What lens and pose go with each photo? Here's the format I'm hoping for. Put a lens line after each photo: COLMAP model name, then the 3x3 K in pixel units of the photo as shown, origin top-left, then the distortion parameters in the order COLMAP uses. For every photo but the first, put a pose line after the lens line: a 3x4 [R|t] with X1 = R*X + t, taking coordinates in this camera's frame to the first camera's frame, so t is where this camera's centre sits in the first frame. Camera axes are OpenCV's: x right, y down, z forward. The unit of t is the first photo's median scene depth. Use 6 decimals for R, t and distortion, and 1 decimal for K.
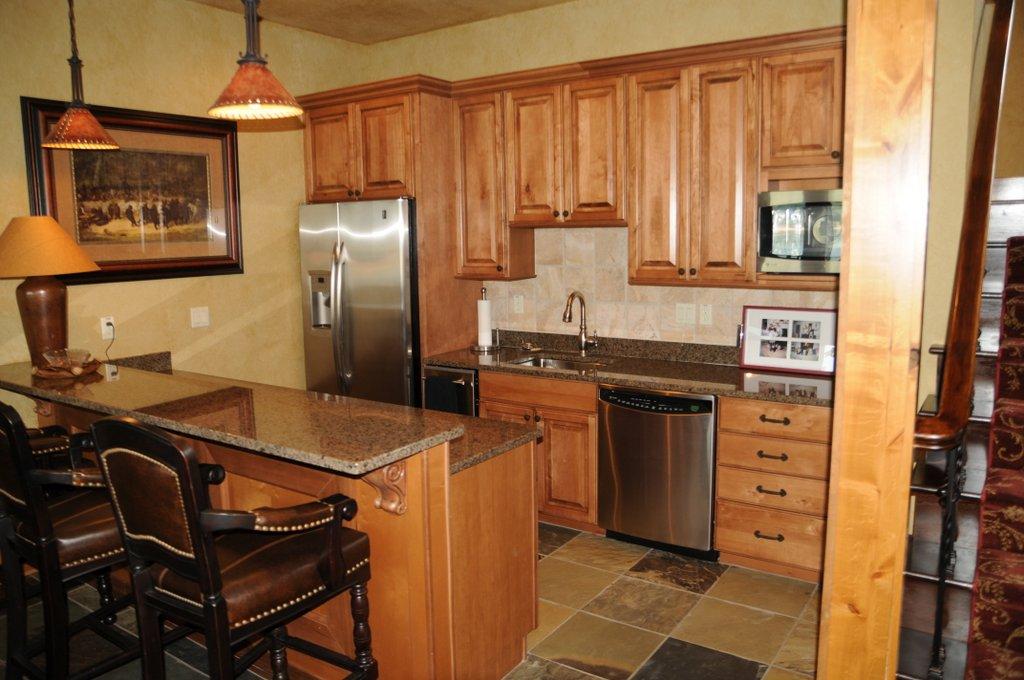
lens RADIAL K [[762.1, 0, 505.1], [0, 762.1, 335.9], [0, 0, 1]] dist [-0.097739, 0.058085]
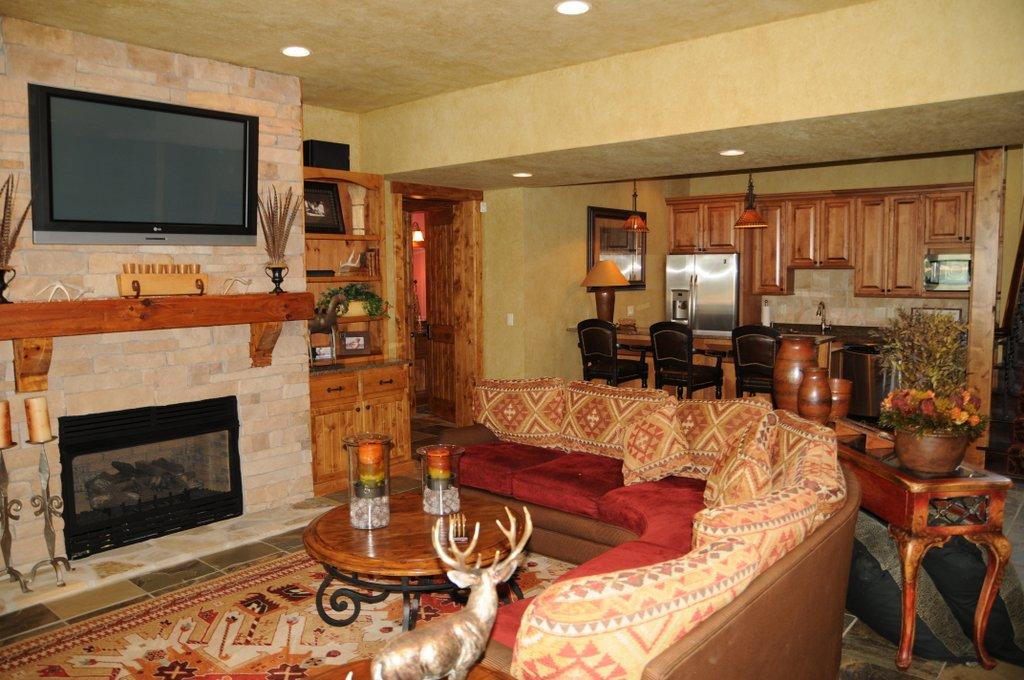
lens RADIAL K [[762.1, 0, 509.6], [0, 762.1, 340.2], [0, 0, 1]] dist [-0.097739, 0.058085]
pose [[0.995435, 0.018382, -0.093659, -0.593975], [-0.022632, 0.998752, -0.044521, 0.165654], [0.092723, 0.046437, 0.994608, -1.137527]]
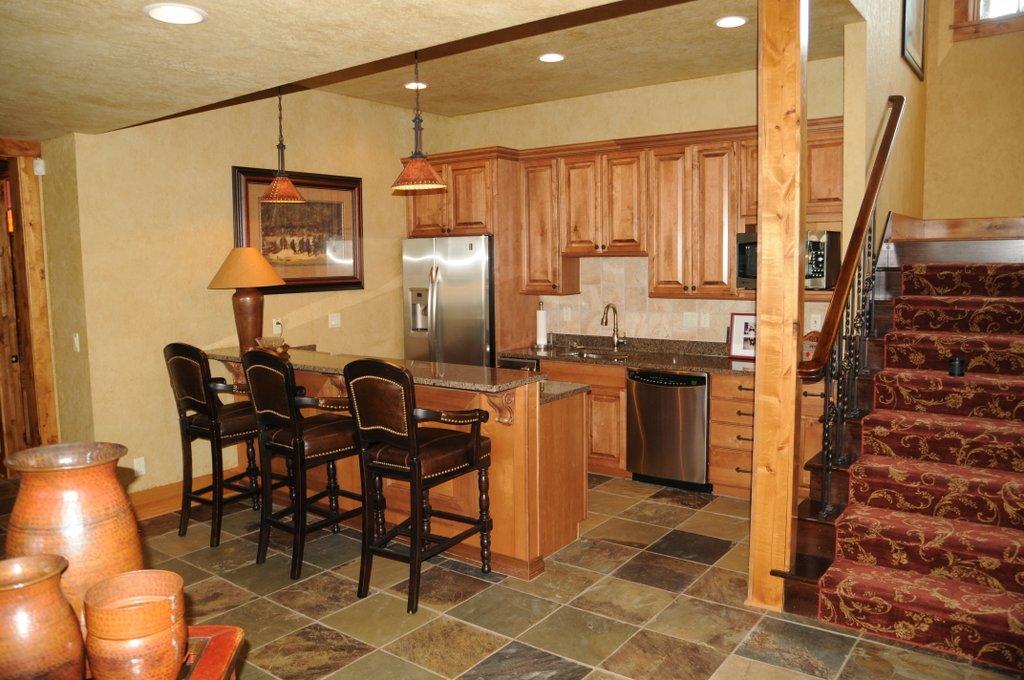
lens RADIAL K [[762.1, 0, 511.7], [0, 762.1, 338.6], [0, 0, 1]] dist [-0.097739, 0.058085]
pose [[0.999589, 0.005964, -0.028051, -0.050834], [-0.006841, 0.999487, -0.031291, 0.053961], [0.027850, 0.031470, 0.999117, -0.409008]]
